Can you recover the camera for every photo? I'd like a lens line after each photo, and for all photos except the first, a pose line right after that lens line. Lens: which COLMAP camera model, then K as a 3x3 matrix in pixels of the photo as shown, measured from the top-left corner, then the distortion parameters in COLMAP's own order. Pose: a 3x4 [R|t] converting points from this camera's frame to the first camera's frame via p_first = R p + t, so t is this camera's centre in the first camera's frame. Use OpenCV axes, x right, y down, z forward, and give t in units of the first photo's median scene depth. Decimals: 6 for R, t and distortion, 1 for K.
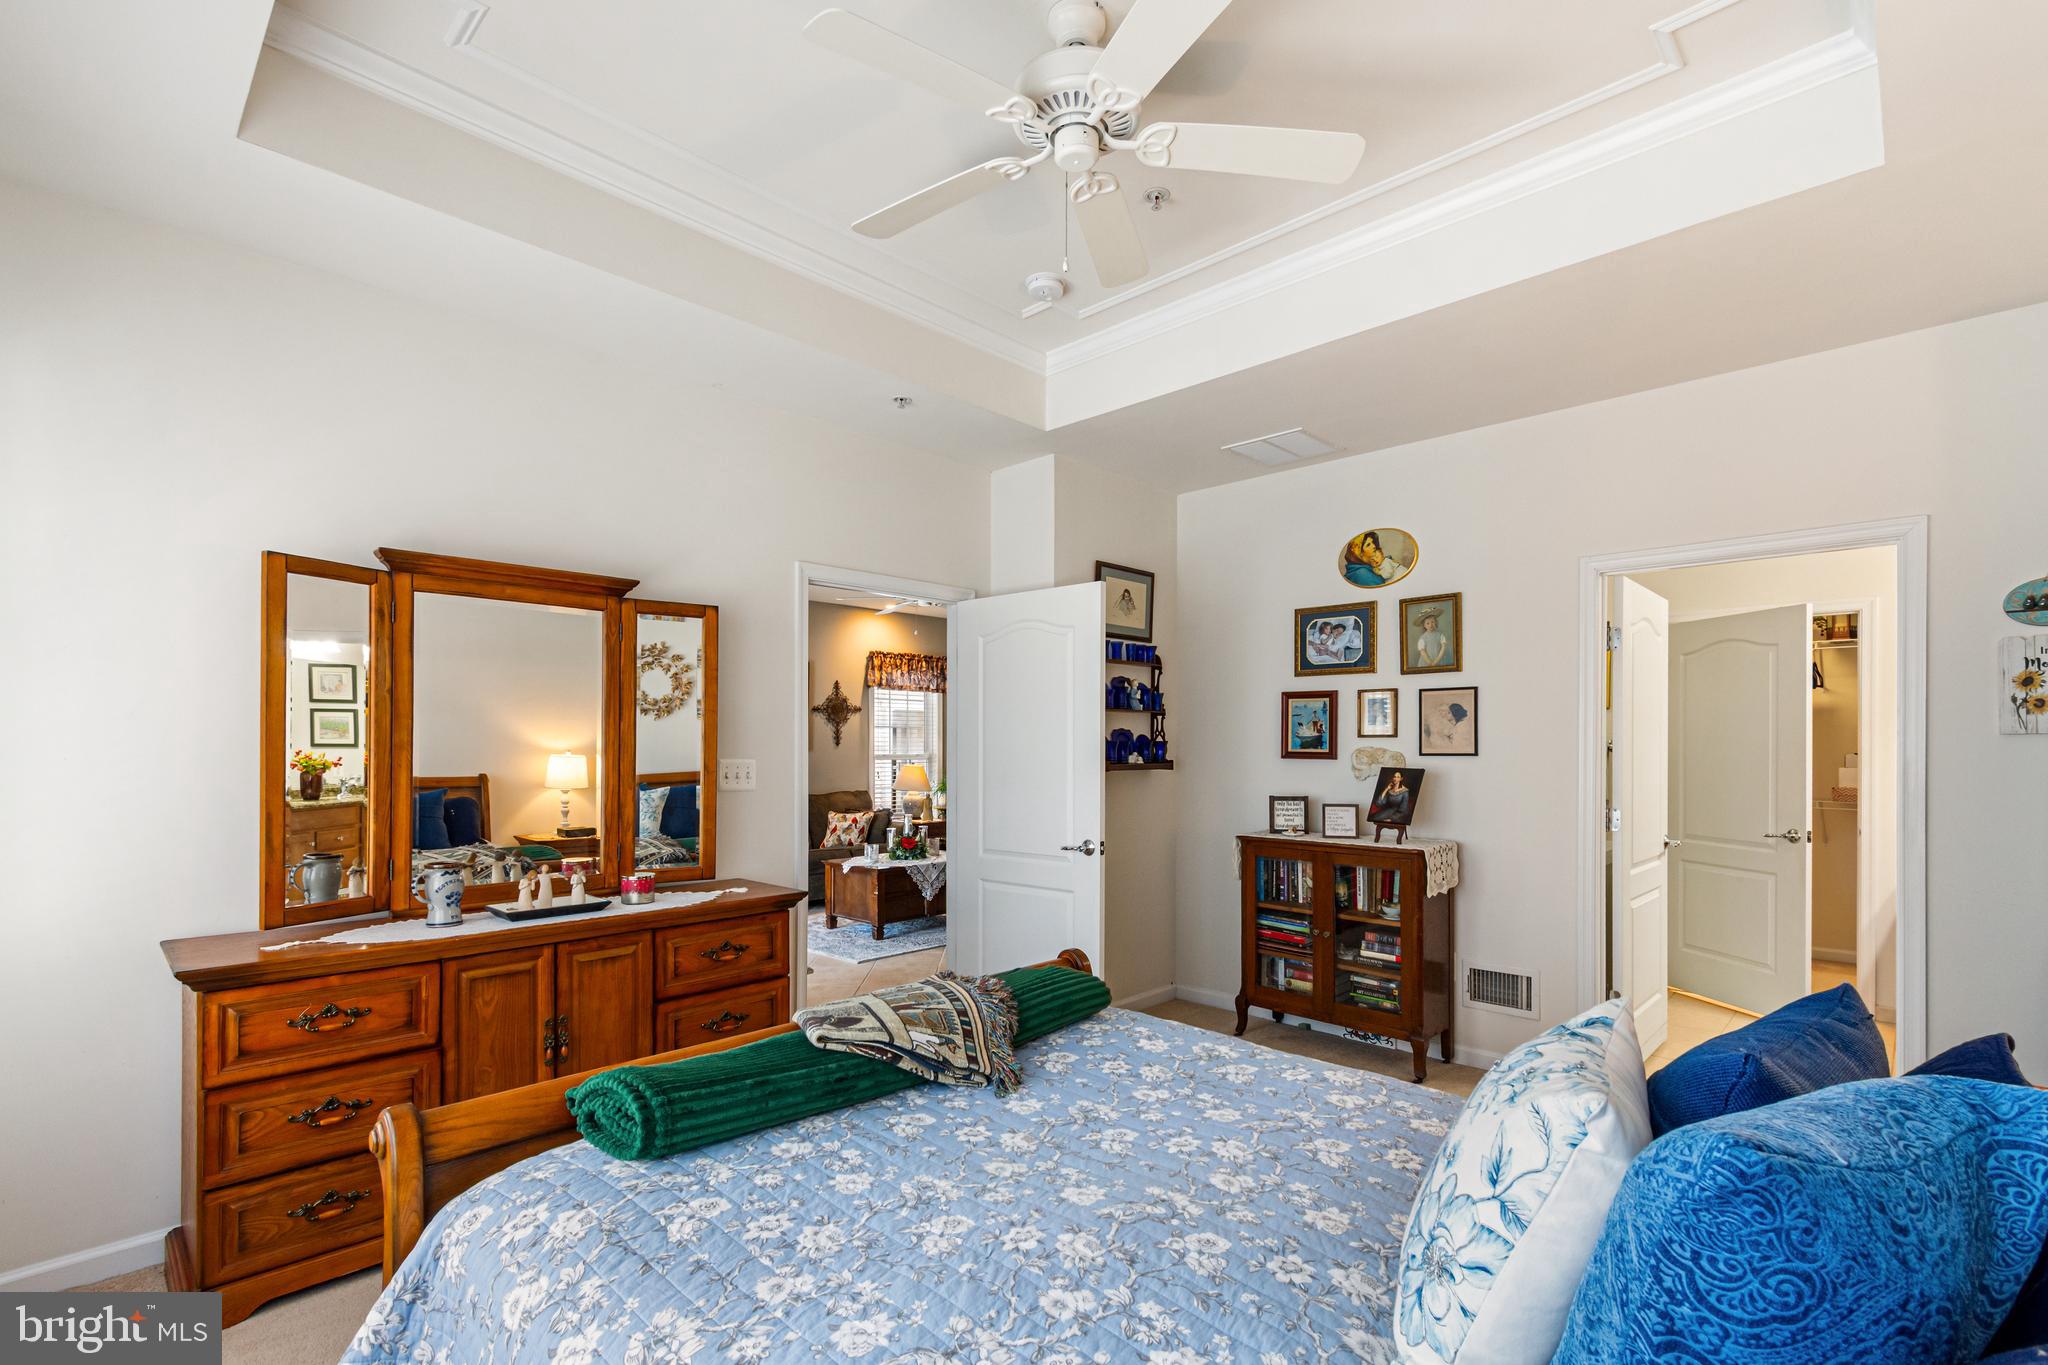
lens RADIAL K [[941.3, 0, 1053.4], [0, 941.3, 738.6], [0, 0, 1]] dist [0.003650, -0.001923]
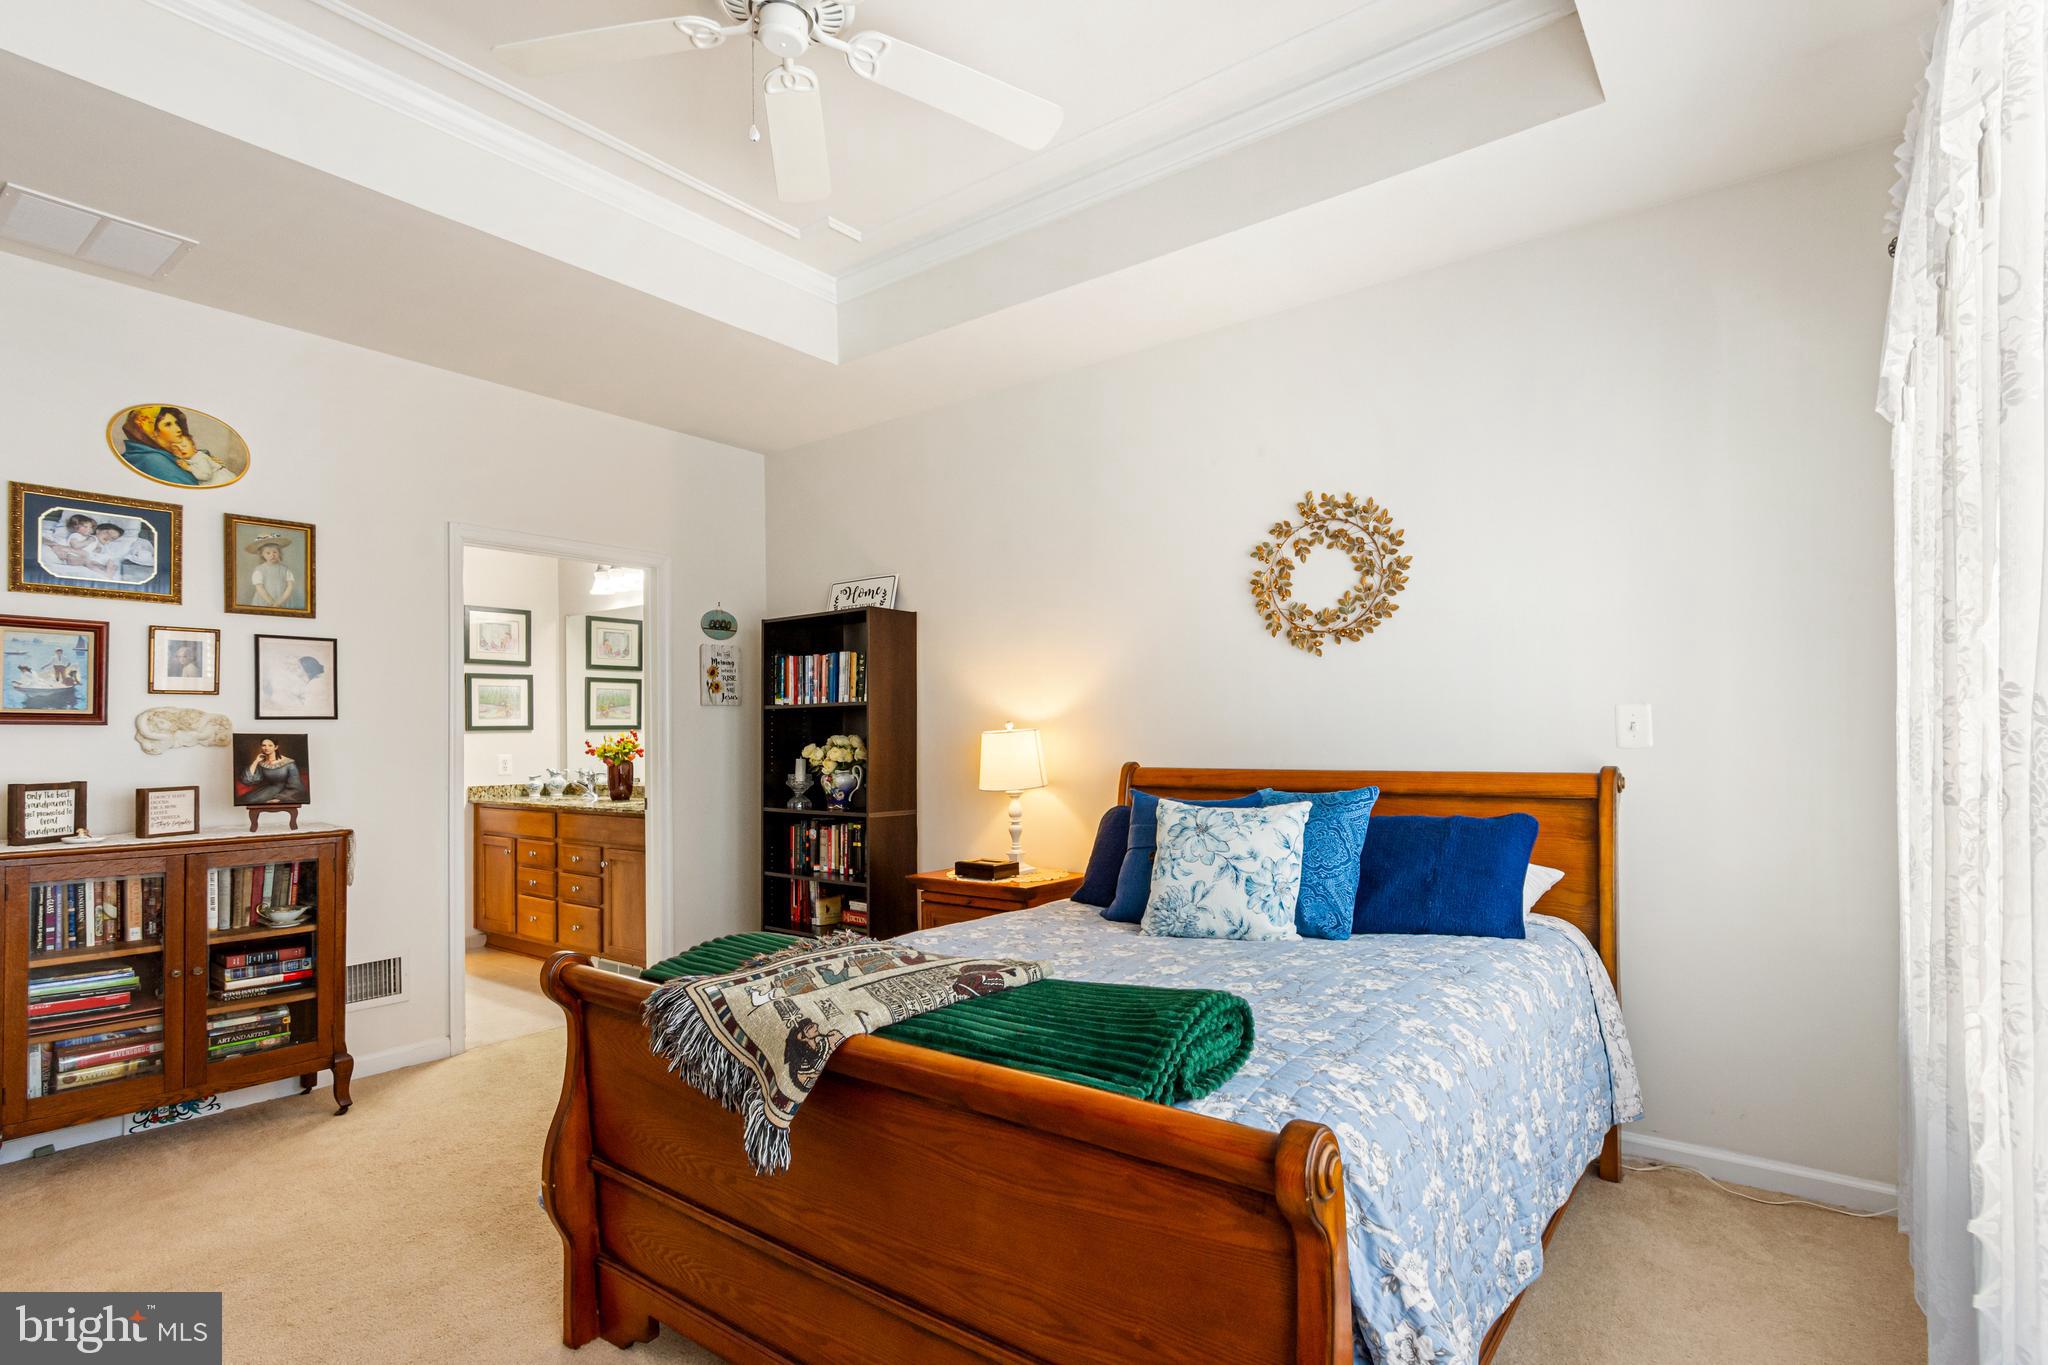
lens RADIAL K [[1002.1, 0, 1023.4], [0, 1002.1, 716.7], [0, 0, 1]] dist [-0.002267, -0.000302]
pose [[-0.103137, 0.017582, 0.994512, -0.497867], [0.001675, 0.999845, -0.017503, 0.031323], [-0.994666, -0.000139, -0.103150, 0.447856]]
